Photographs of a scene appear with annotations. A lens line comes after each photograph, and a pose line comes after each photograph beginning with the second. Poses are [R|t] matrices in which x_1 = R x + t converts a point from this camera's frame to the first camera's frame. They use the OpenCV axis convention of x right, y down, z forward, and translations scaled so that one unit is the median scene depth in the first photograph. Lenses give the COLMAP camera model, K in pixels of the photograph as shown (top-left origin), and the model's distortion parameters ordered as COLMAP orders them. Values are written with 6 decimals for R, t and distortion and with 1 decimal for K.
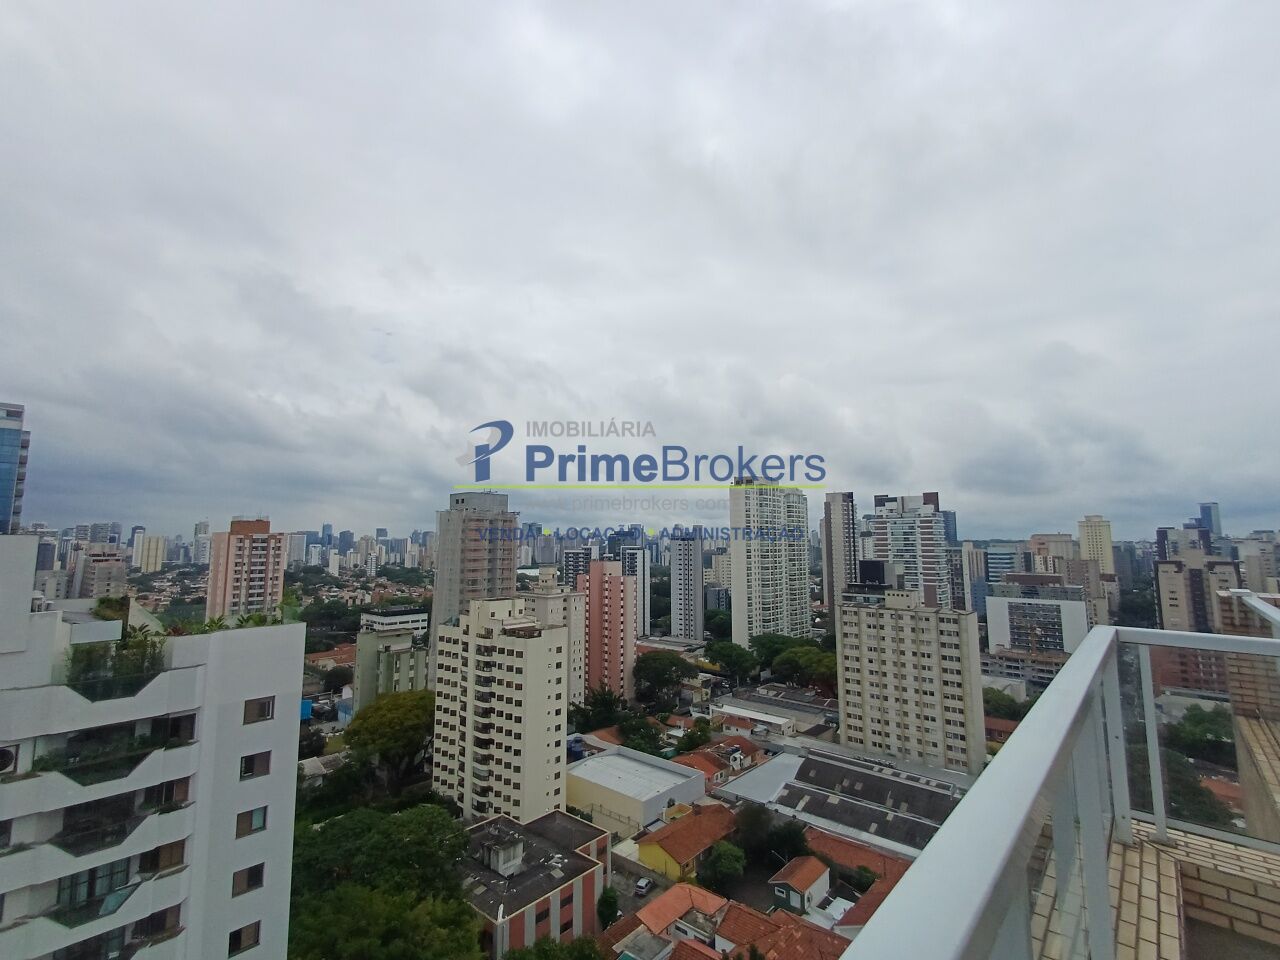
lens RADIAL K [[587.7, 0, 636.4], [0, 587.7, 474.8], [0, 0, 1]] dist [0.000718, -0.000312]
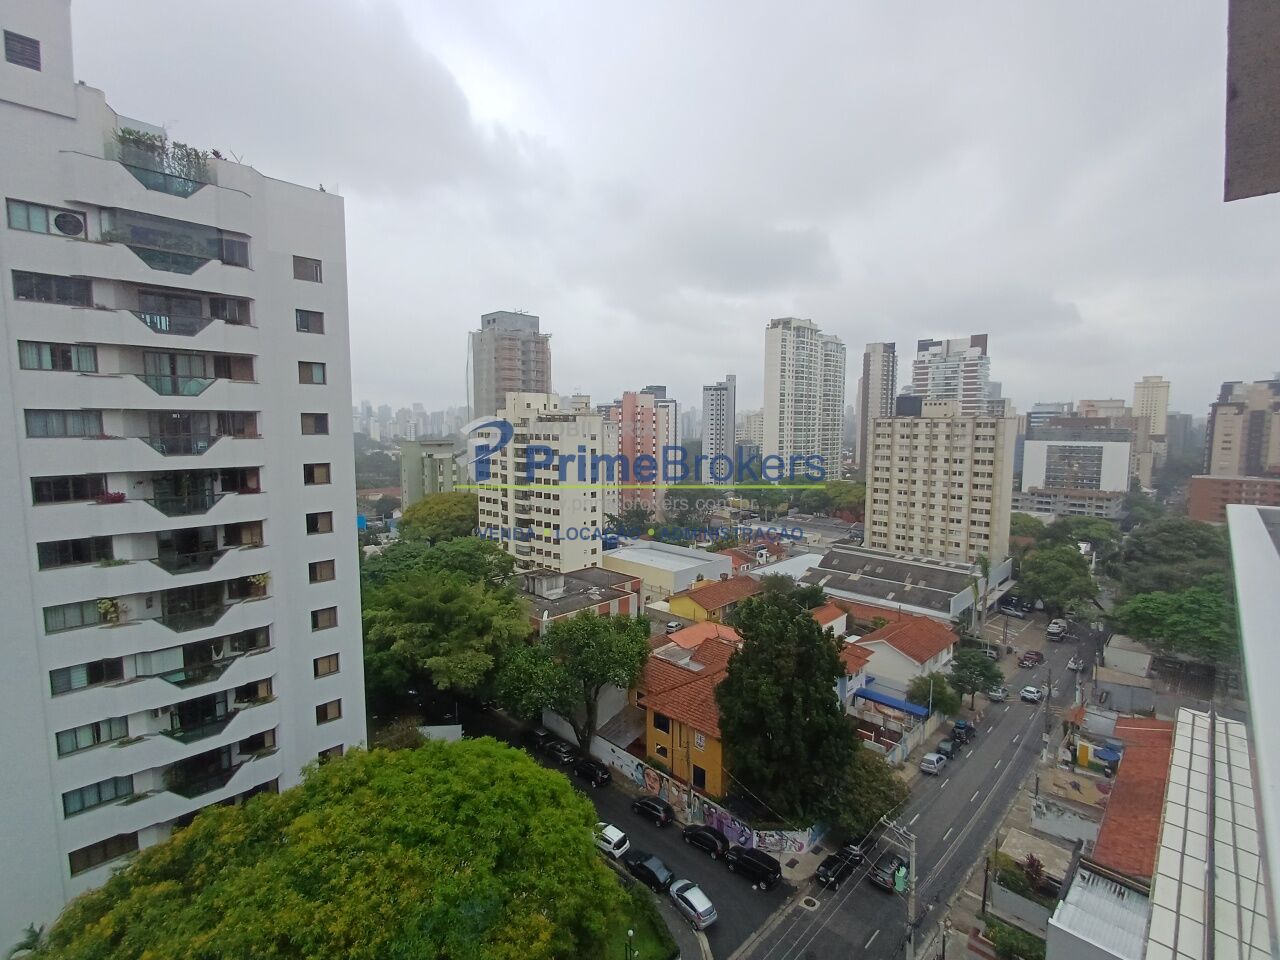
lens RADIAL K [[587.6, 0, 636.2], [0, 587.6, 475.0], [0, 0, 1]] dist [0.002103, 0.000892]
pose [[0.998530, 0.009036, -0.053440, -0.000920], [0.002089, 0.978855, 0.204546, 0.120634], [0.054159, -0.204357, 0.977397, -0.012602]]
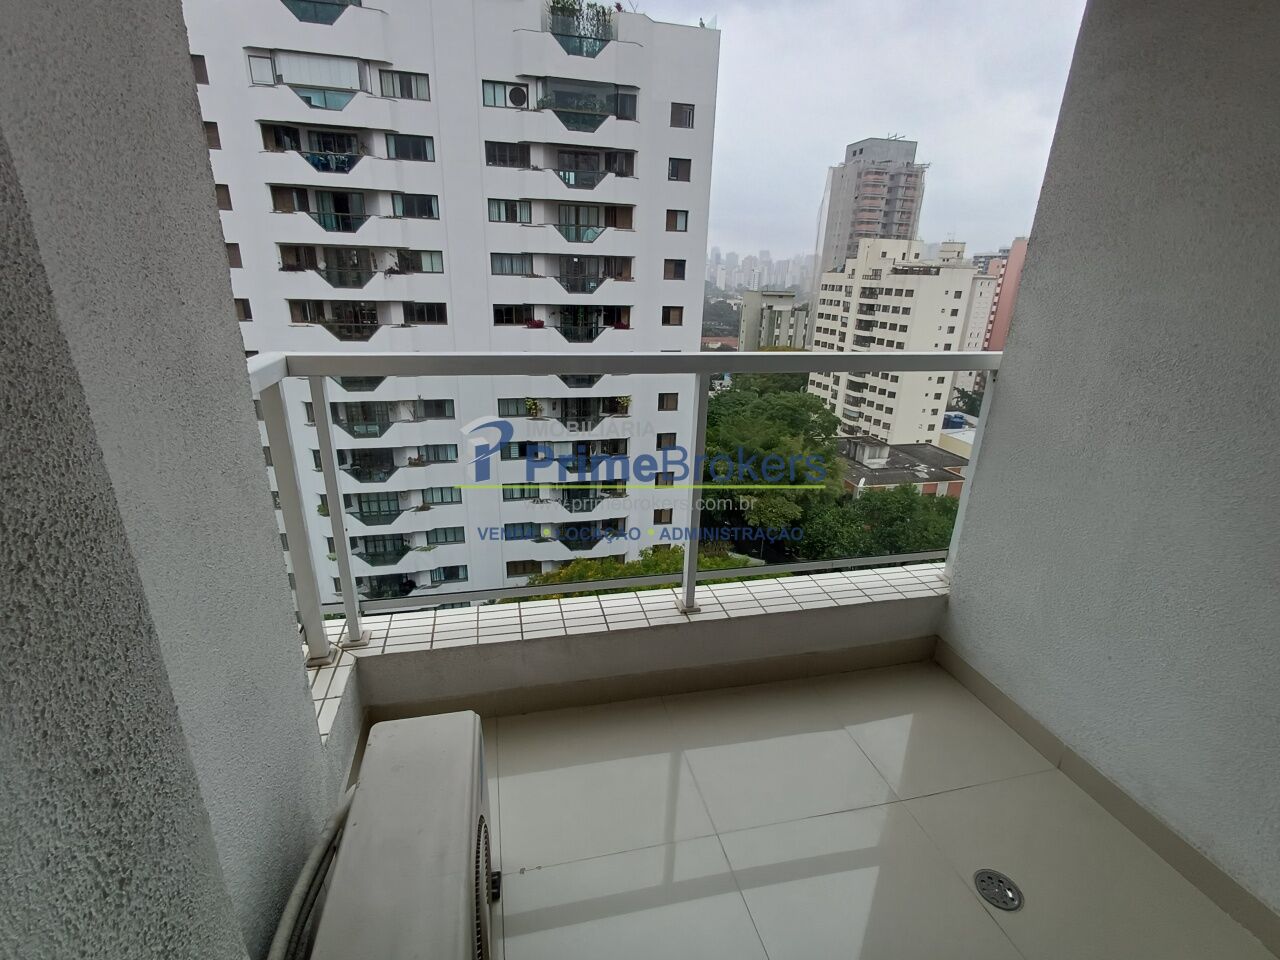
lens RADIAL K [[598.7, 0, 629.0], [0, 598.7, 474.6], [0, 0, 1]] dist [0.004392, 0.000490]
pose [[0.815662, 0.213194, -0.537814, 0.004735], [0.037481, 0.908197, 0.416861, 0.119430], [0.577313, -0.360176, 0.732791, -0.026027]]
